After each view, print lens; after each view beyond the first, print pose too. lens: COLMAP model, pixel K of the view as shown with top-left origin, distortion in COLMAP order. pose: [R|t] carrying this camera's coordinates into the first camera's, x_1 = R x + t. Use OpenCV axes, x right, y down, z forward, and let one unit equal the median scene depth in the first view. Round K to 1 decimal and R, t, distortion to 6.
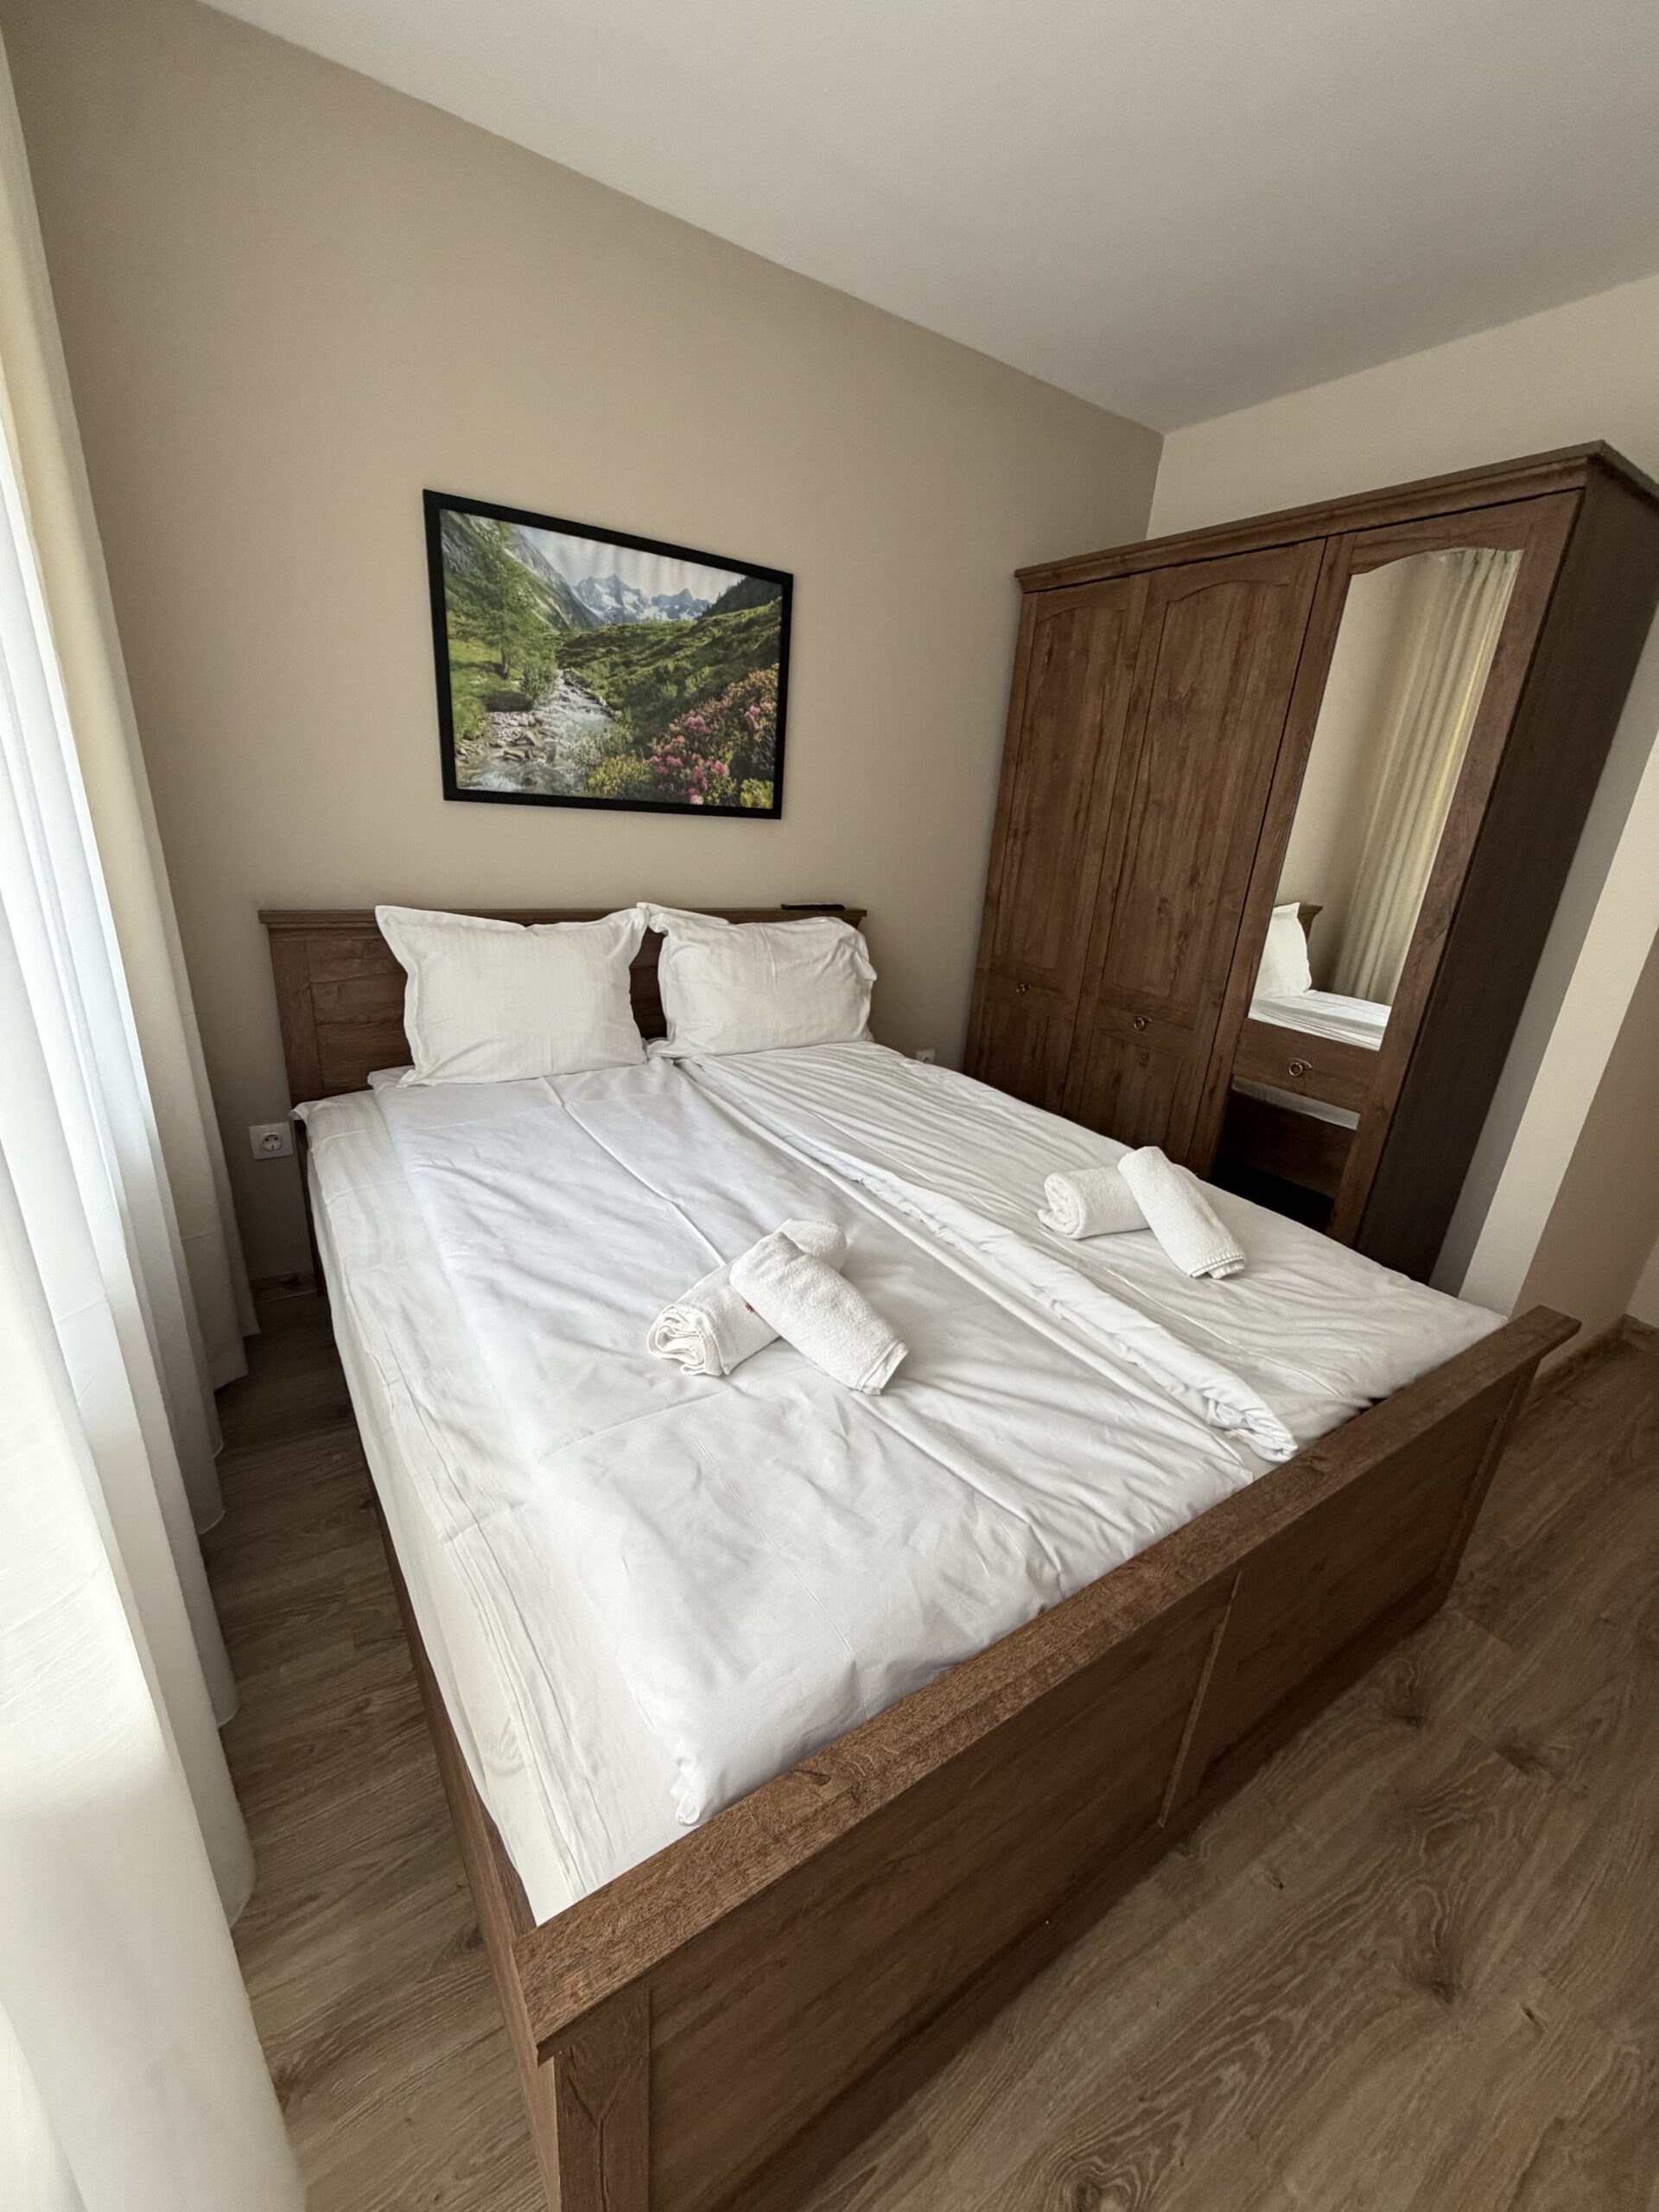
lens RADIAL K [[888.3, 0, 822.5], [0, 888.3, 1107.7], [0, 0, 1]] dist [0.003634, 0.000043]
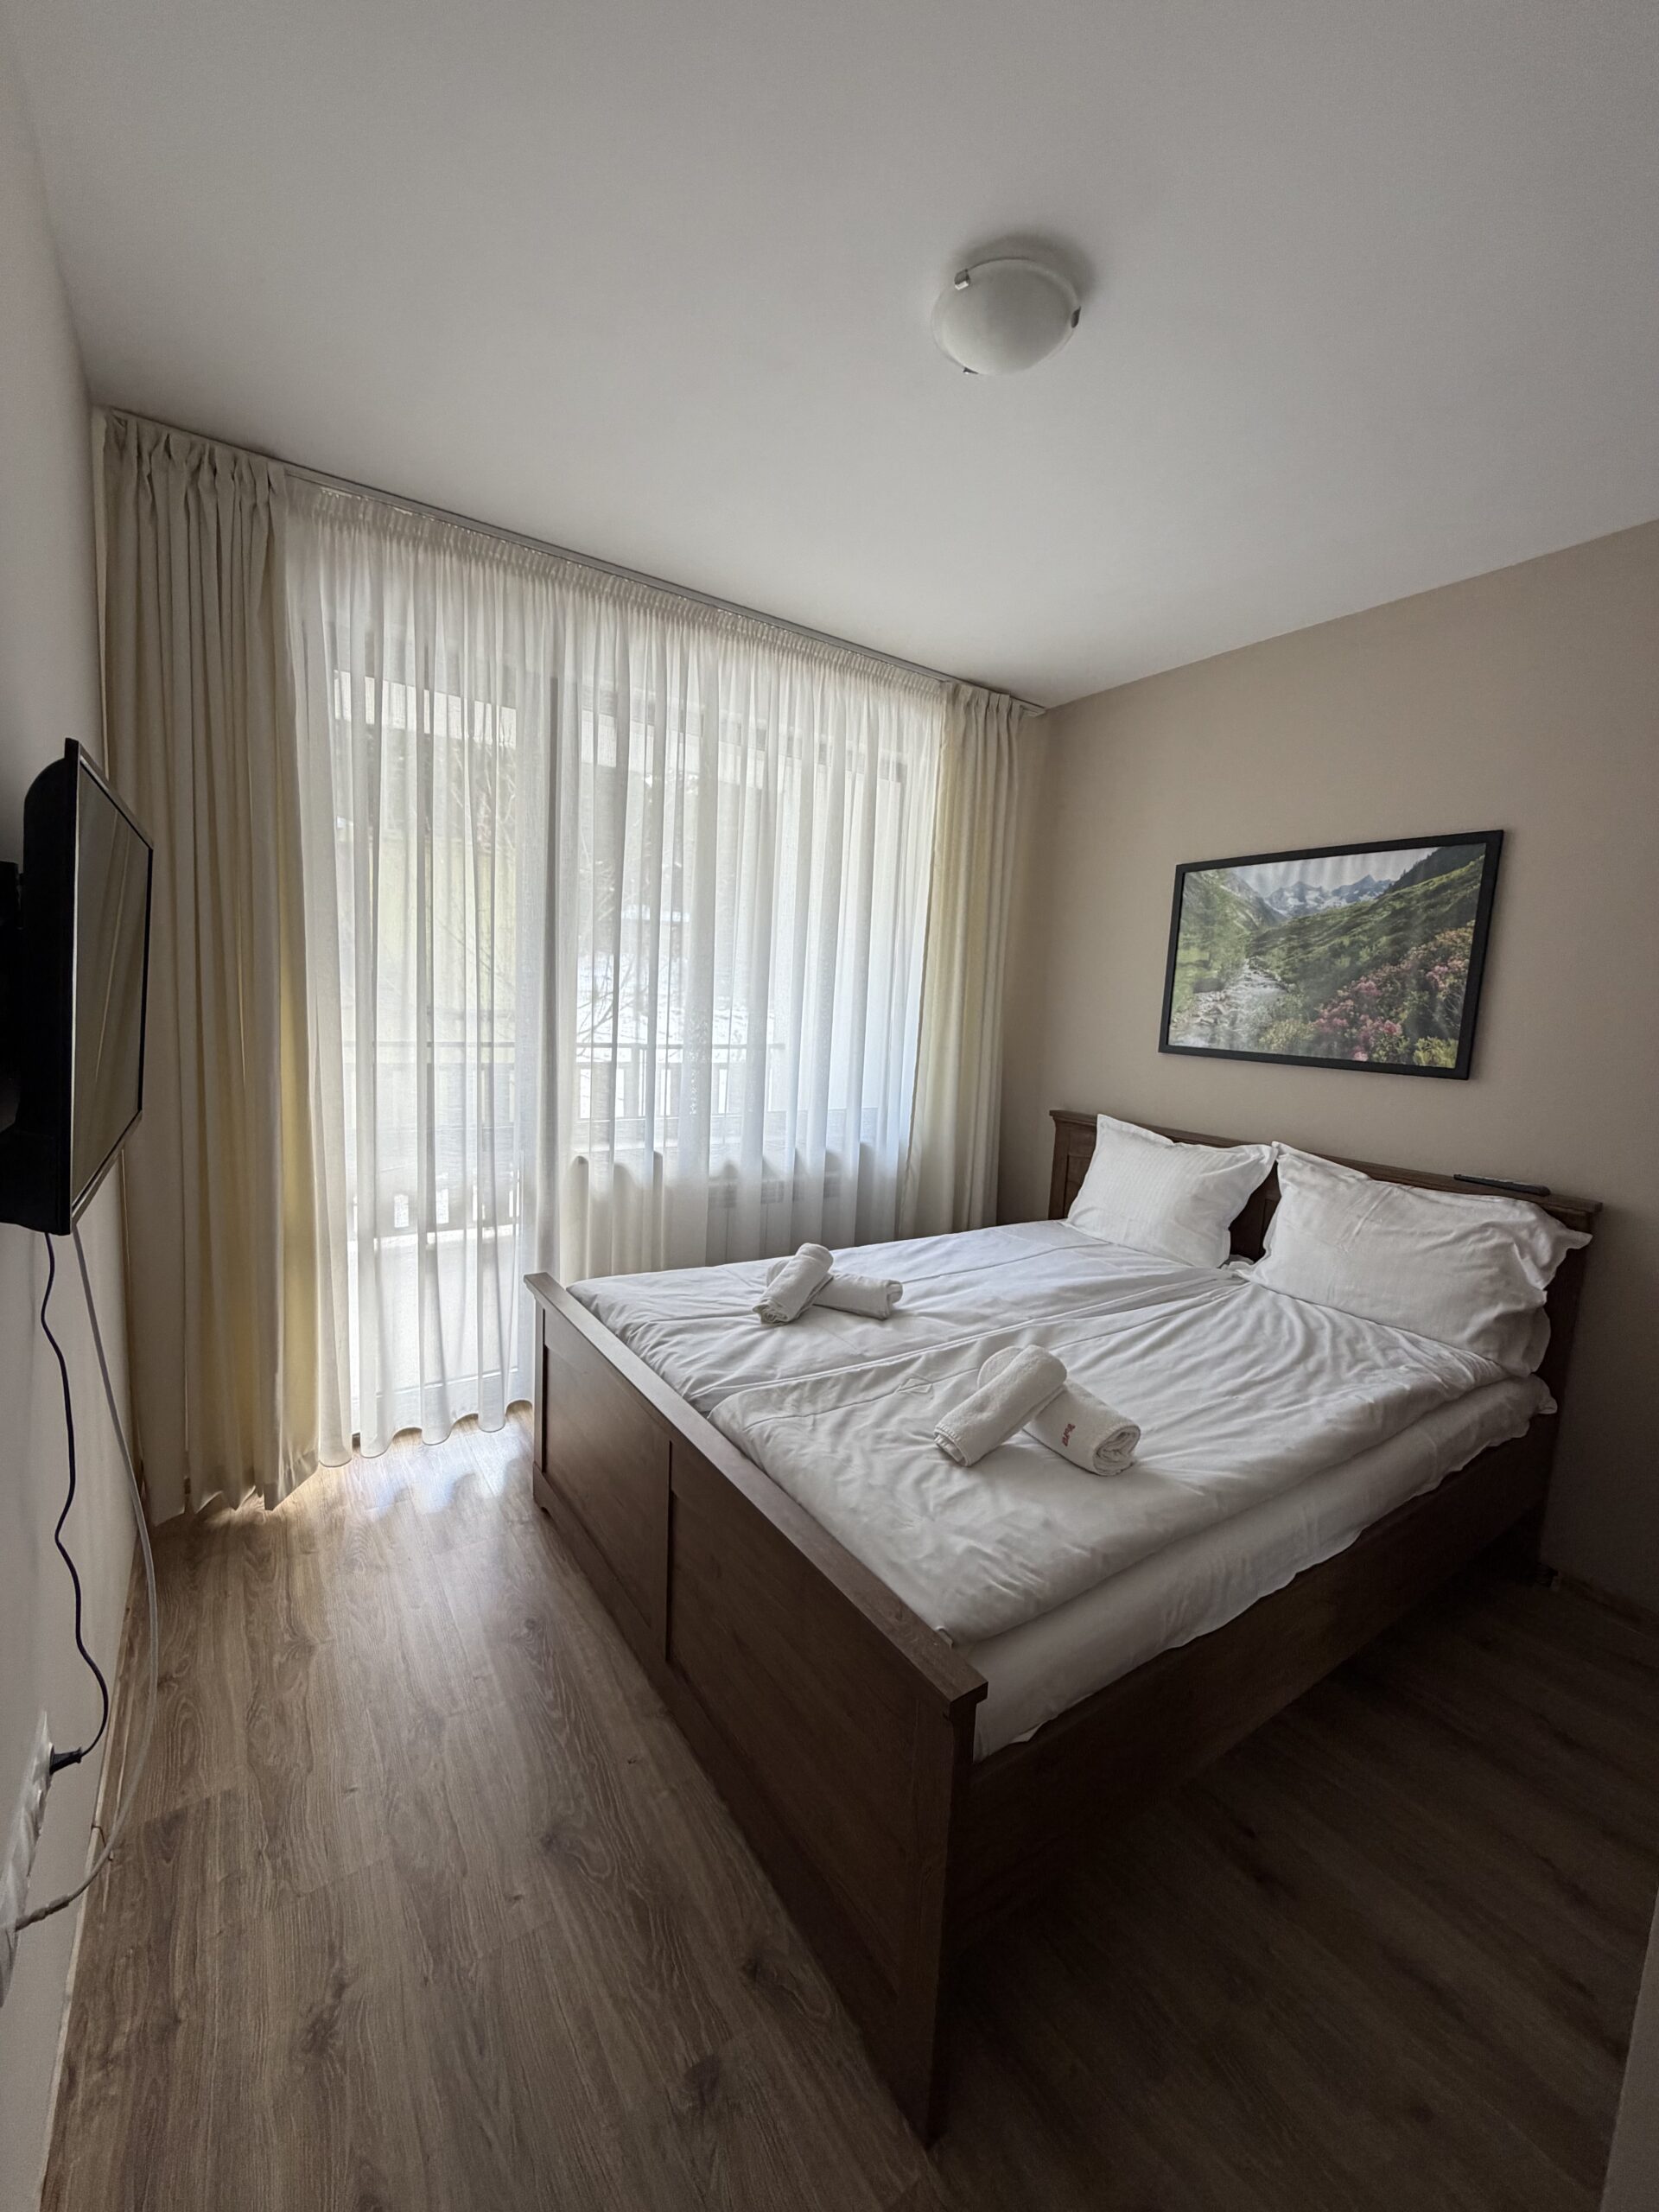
lens RADIAL K [[888.3, 0, 826.1], [0, 888.3, 1107.7], [0, 0, 1]] dist [0.003634, 0.000043]
pose [[0.016374, 0.053381, -0.998440, 0.953868], [-0.376946, 0.925223, 0.043284, -0.112719], [0.926090, 0.375649, 0.035271, 0.450129]]
